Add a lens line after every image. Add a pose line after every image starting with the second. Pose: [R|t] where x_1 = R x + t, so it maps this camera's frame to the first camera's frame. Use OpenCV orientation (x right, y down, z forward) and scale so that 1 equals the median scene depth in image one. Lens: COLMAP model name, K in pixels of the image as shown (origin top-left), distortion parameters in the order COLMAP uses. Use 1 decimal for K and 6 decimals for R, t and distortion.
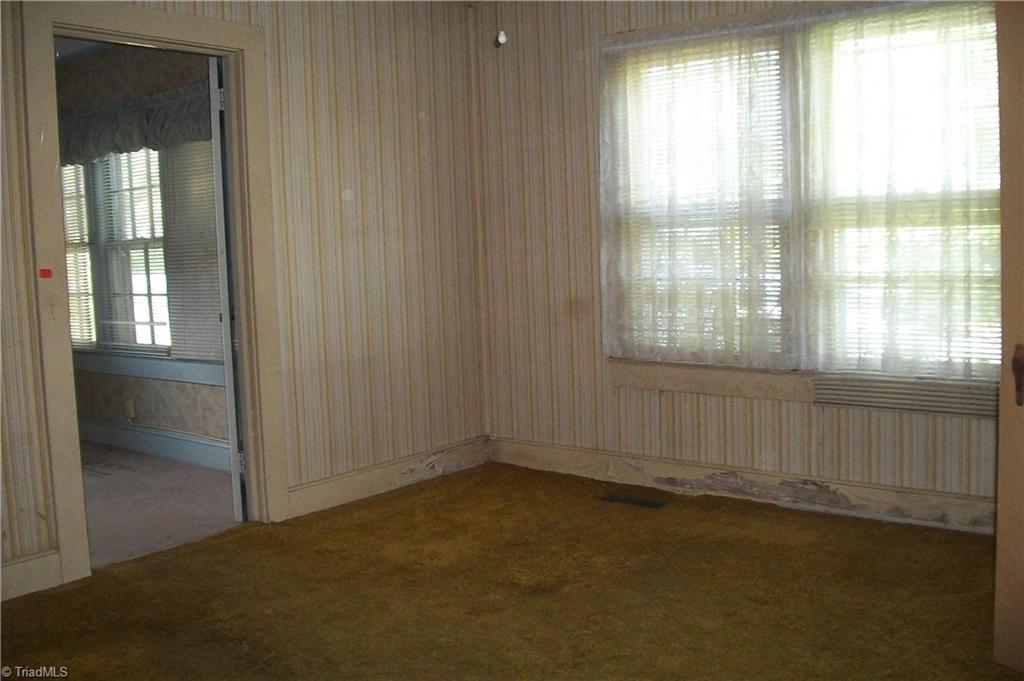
lens RADIAL K [[1018.1, 0, 512.0], [0, 1018.1, 340.5], [0, 0, 1]] dist [-0.065030, 0.010260]
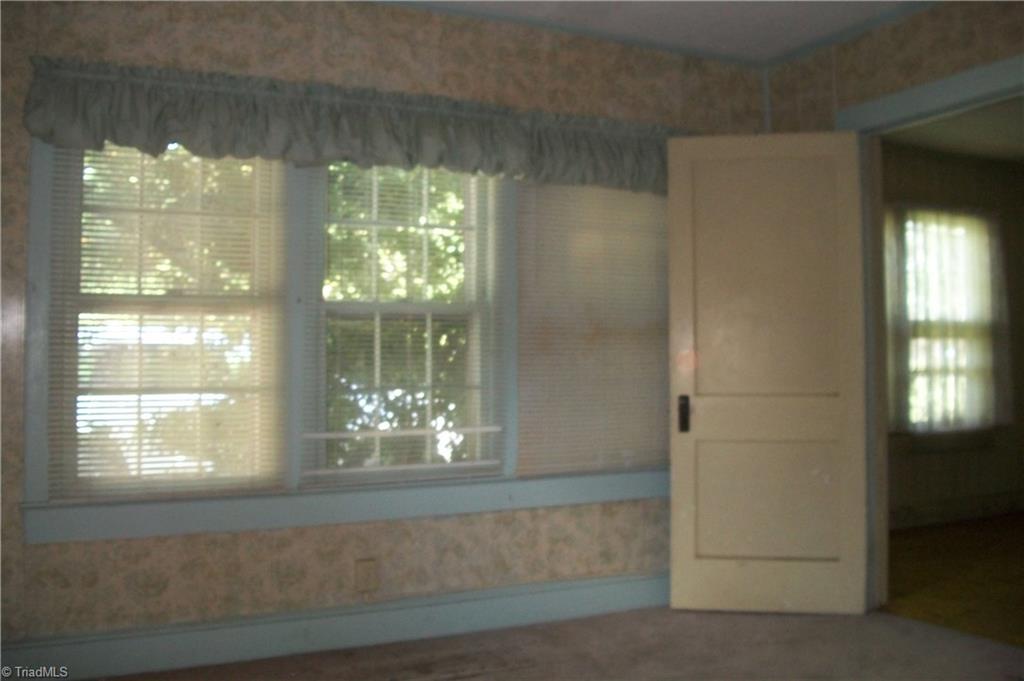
lens RADIAL K [[1018.1, 0, 512.0], [0, 1018.1, 340.5], [0, 0, 1]] dist [-0.065030, 0.010260]
pose [[0.383822, 0.045616, 0.922280, -1.019564], [0.065487, 0.994920, -0.076462, -0.023996], [-0.921082, 0.089745, 0.378885, 0.743903]]
